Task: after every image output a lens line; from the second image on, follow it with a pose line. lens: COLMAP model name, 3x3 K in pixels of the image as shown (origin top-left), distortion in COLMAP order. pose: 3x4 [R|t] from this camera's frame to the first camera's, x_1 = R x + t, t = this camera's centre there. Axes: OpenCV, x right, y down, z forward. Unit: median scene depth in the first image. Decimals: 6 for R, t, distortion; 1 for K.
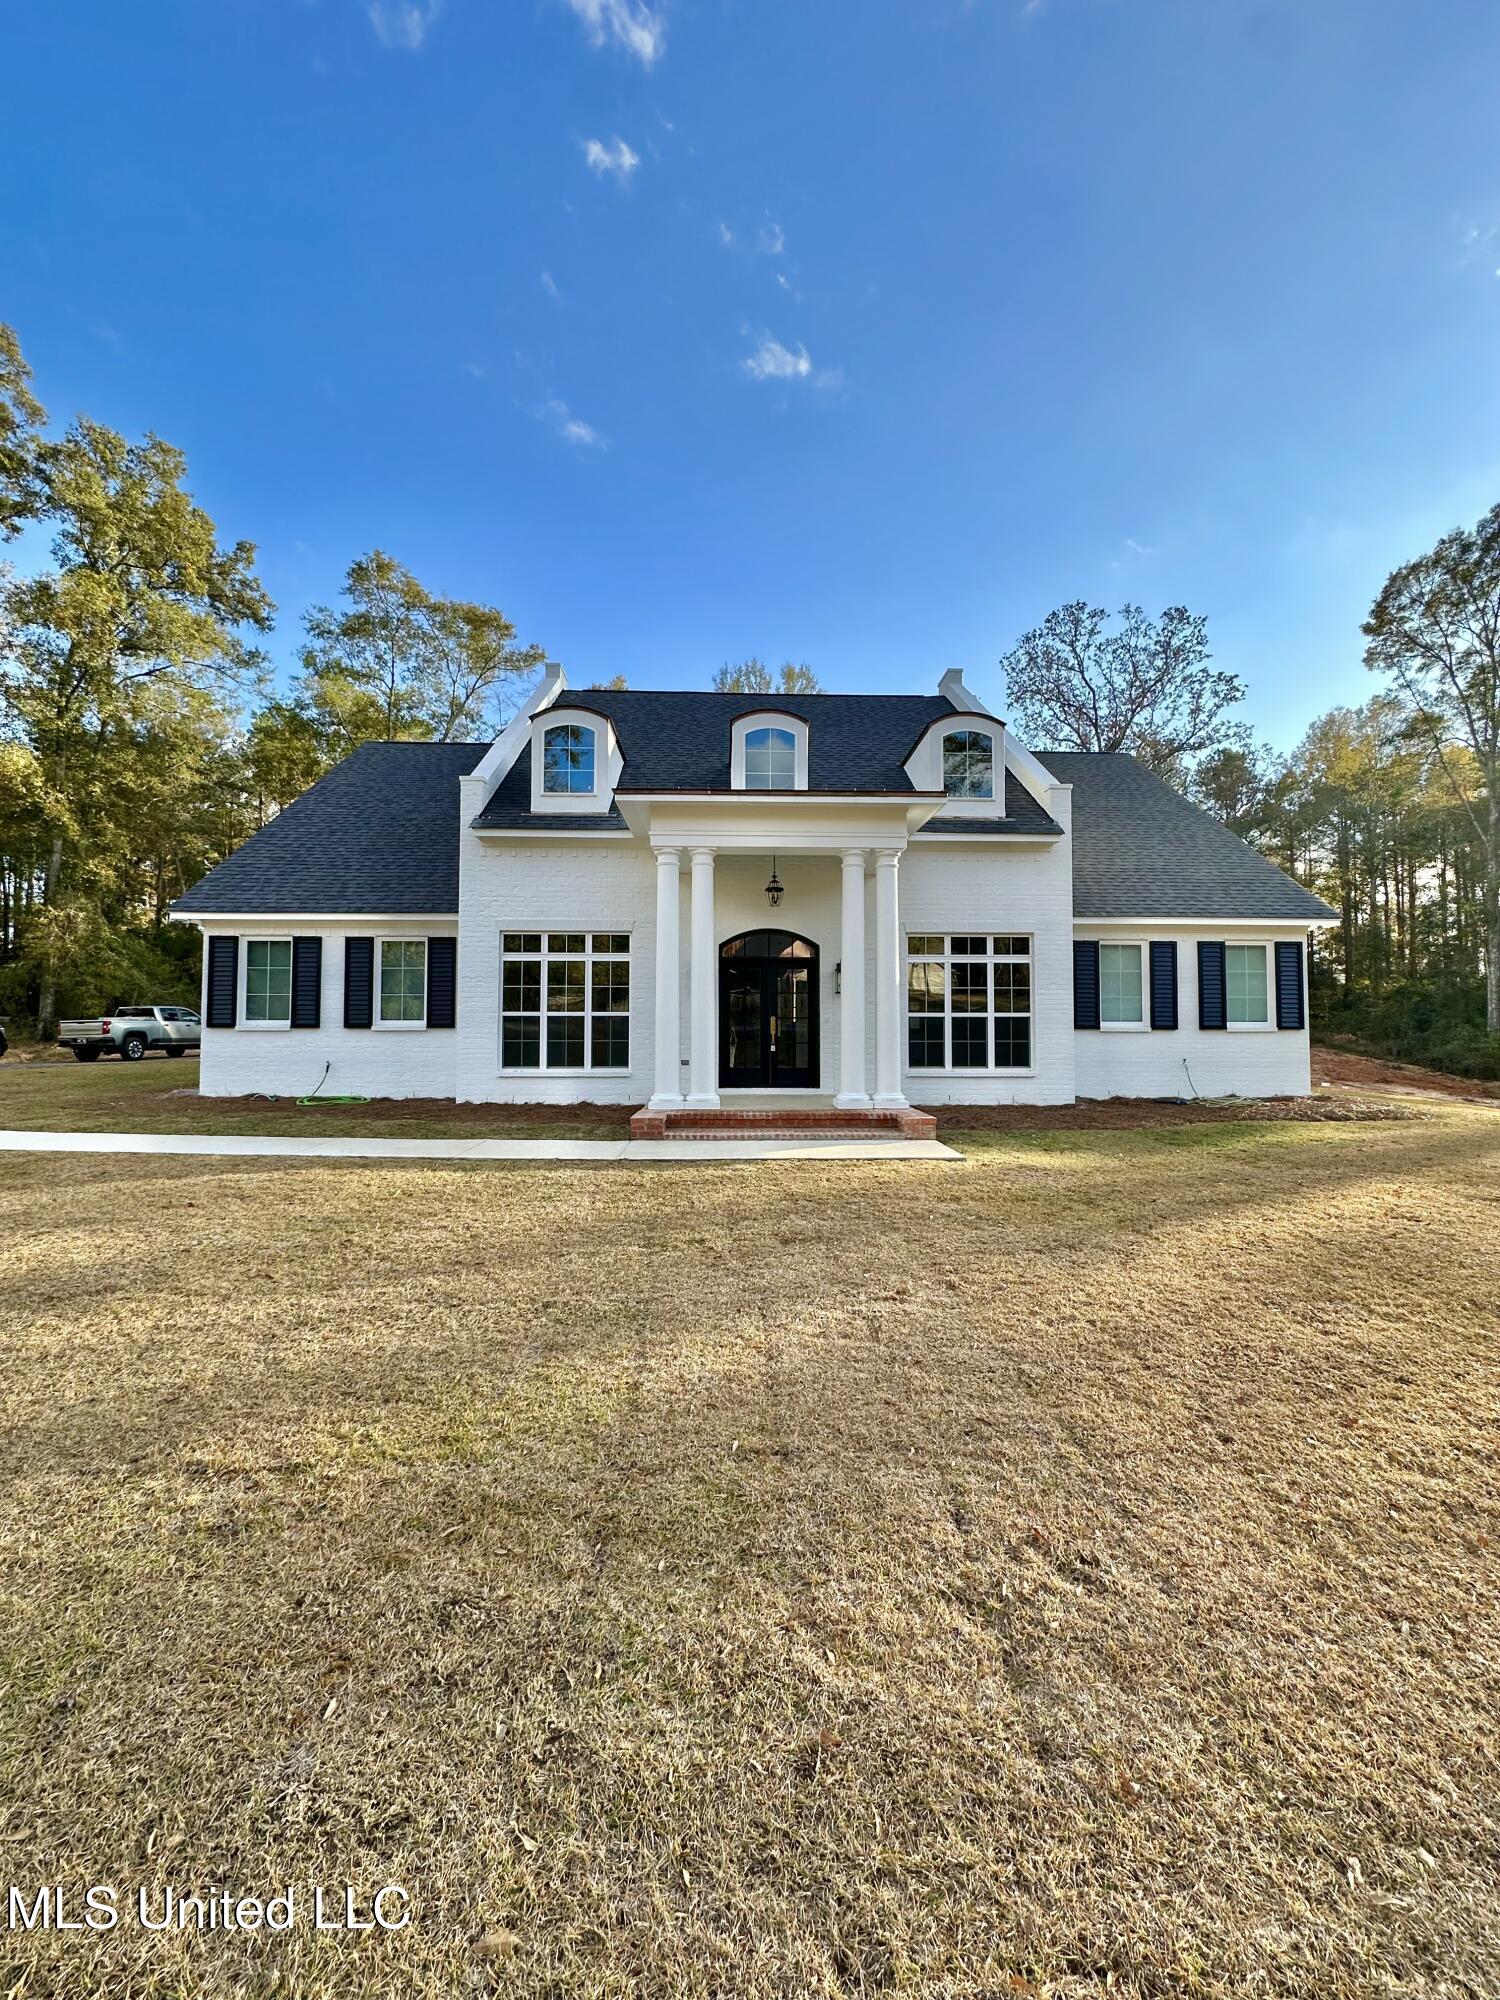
lens RADIAL K [[800.0, 0, 750.0], [0, 800.0, 1000.0], [0, 0, 1]] dist [-0.002650, 0.000372]
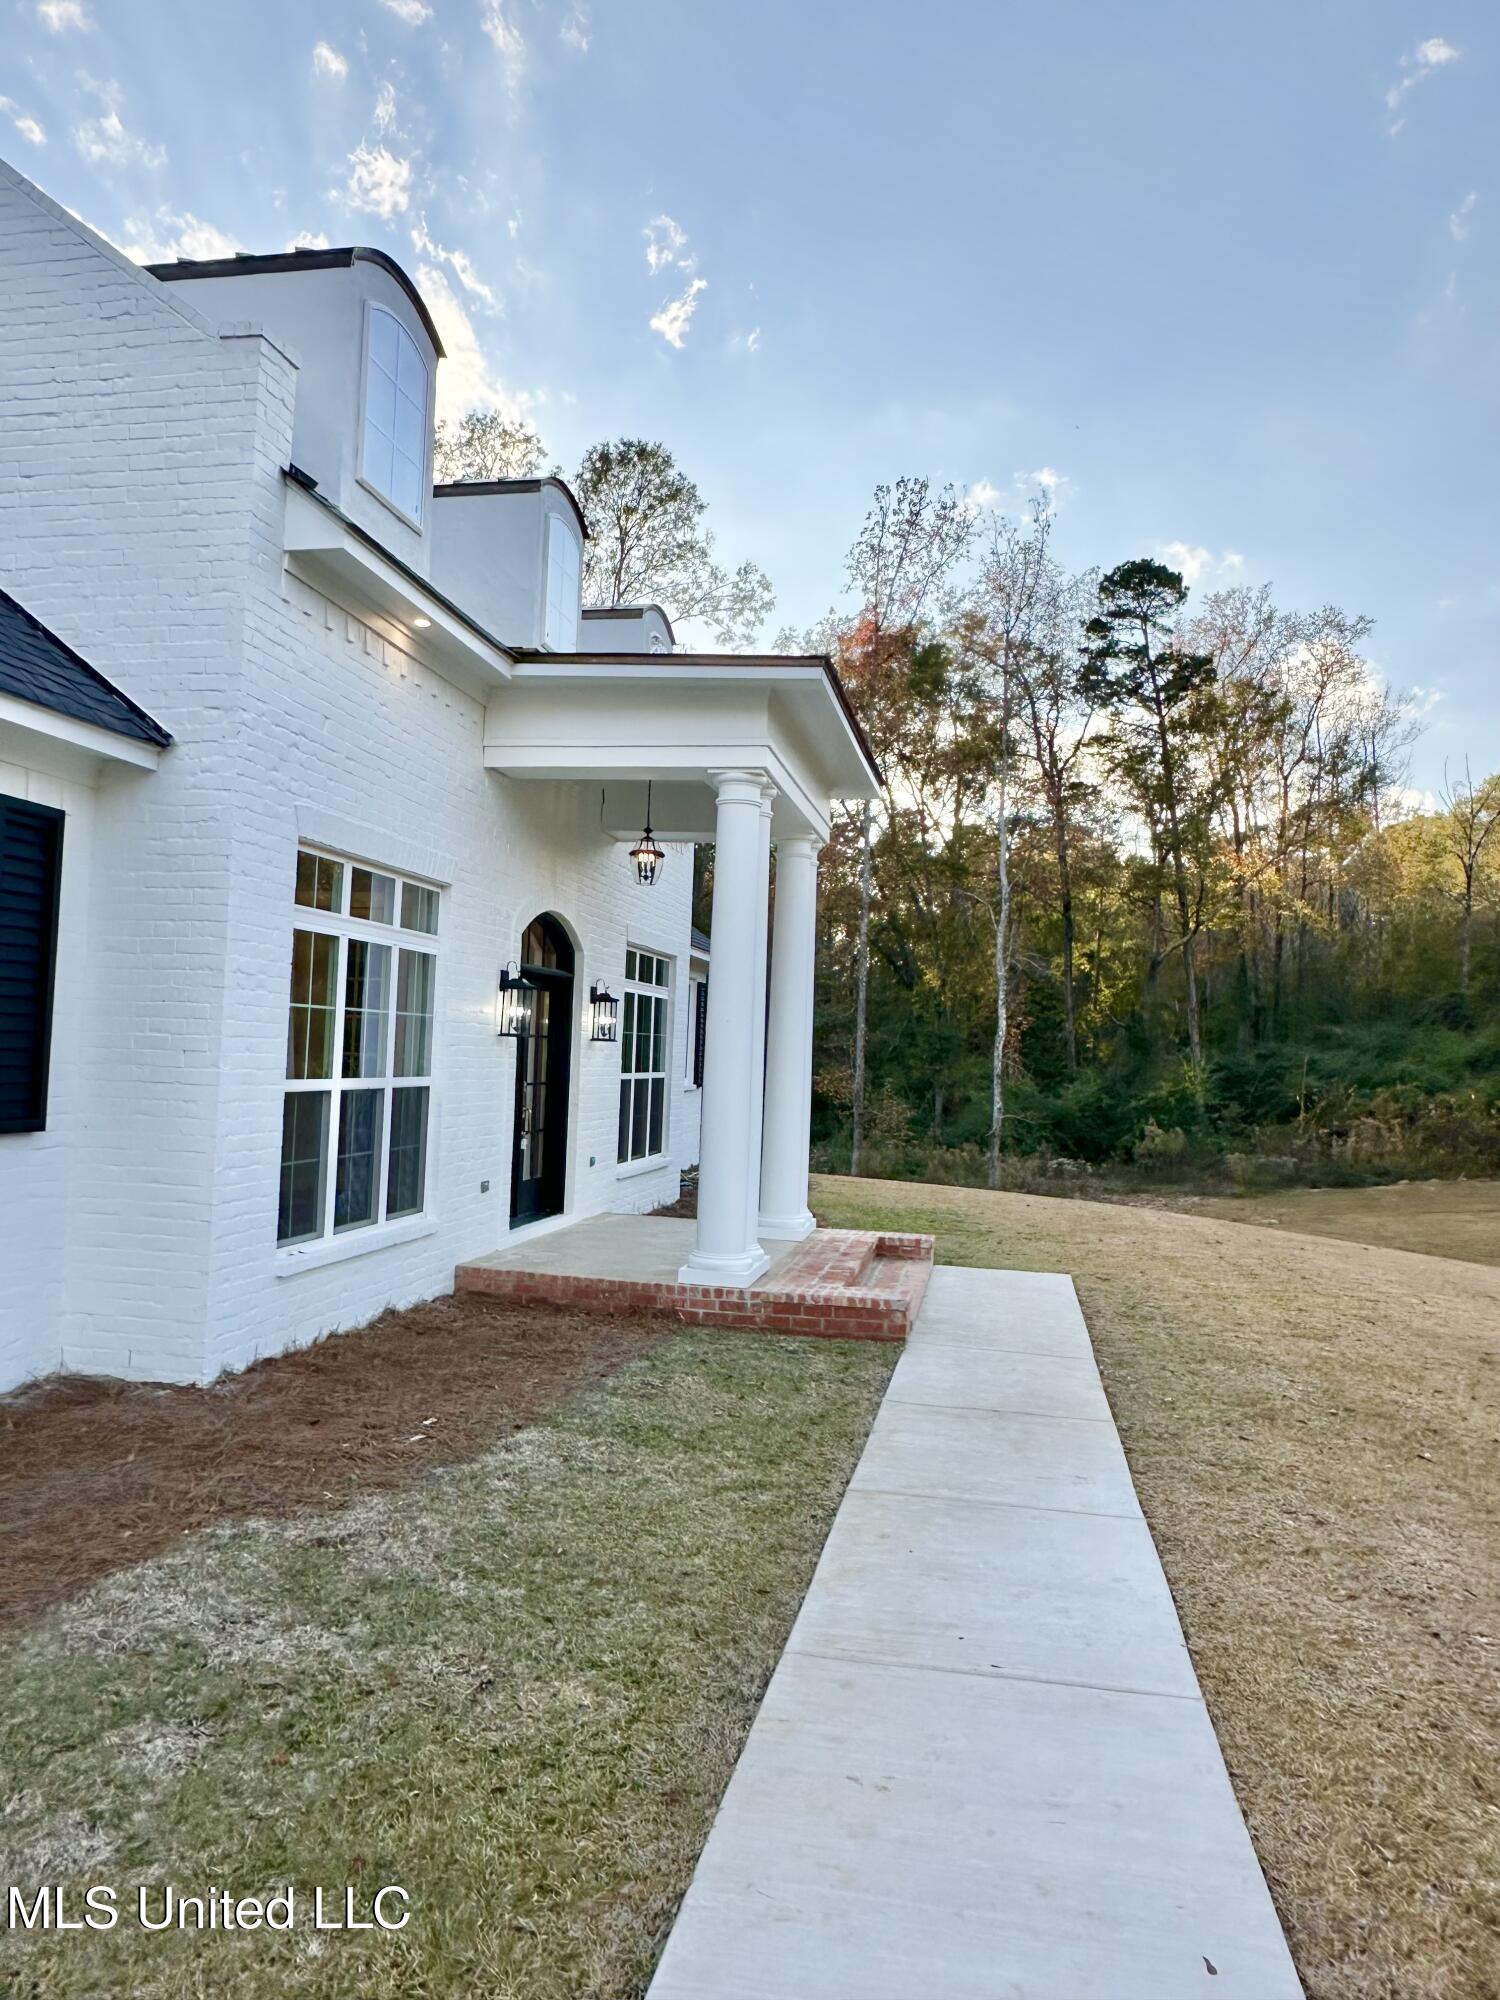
lens RADIAL K [[1378.6, 0, 750.0], [0, 1378.6, 1000.0], [0, 0, 1]] dist [-0.042495, 0.000000]
pose [[0.208942, 0.043916, 0.976941, -0.776654], [-0.030420, 0.998800, -0.038393, -0.002224], [-0.977455, -0.021696, 0.210027, 0.648247]]
